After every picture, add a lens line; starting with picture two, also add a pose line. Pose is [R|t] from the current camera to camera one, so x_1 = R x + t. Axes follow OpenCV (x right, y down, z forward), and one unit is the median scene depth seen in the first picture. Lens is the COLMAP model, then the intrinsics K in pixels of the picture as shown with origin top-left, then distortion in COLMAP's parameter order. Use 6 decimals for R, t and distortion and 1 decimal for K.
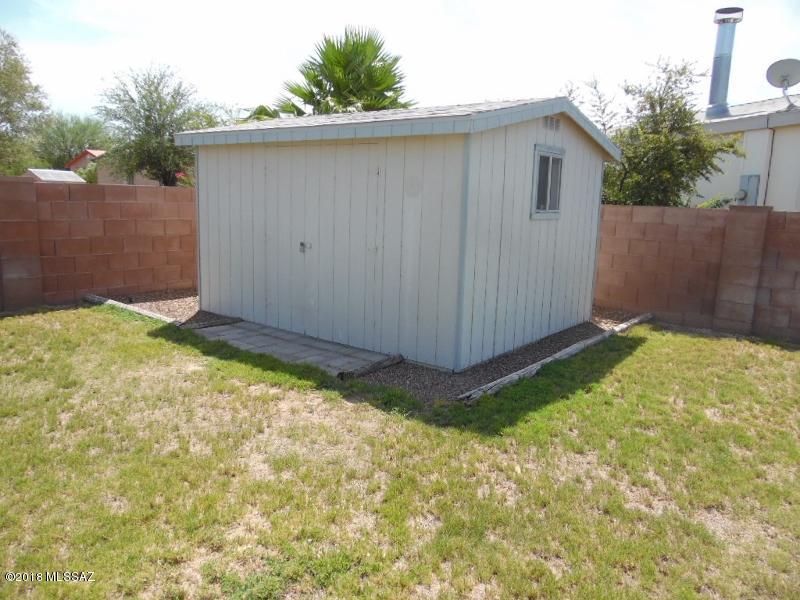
lens RADIAL K [[625.0, 0, 400.0], [0, 625.0, 300.0], [0, 0, 1]] dist [-0.012694, 0.106573]
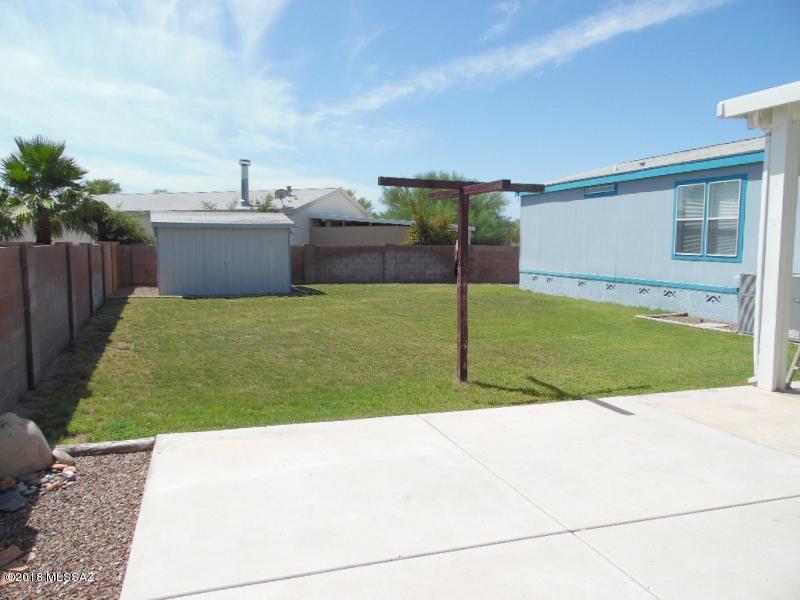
lens RADIAL K [[625.0, 0, 400.0], [0, 625.0, 300.0], [0, 0, 1]] dist [-0.012694, 0.106573]
pose [[0.525194, -0.106773, 0.844257, -1.367628], [0.151016, 0.988045, 0.031015, 0.072738], [-0.837475, 0.111207, 0.535040, -0.749426]]
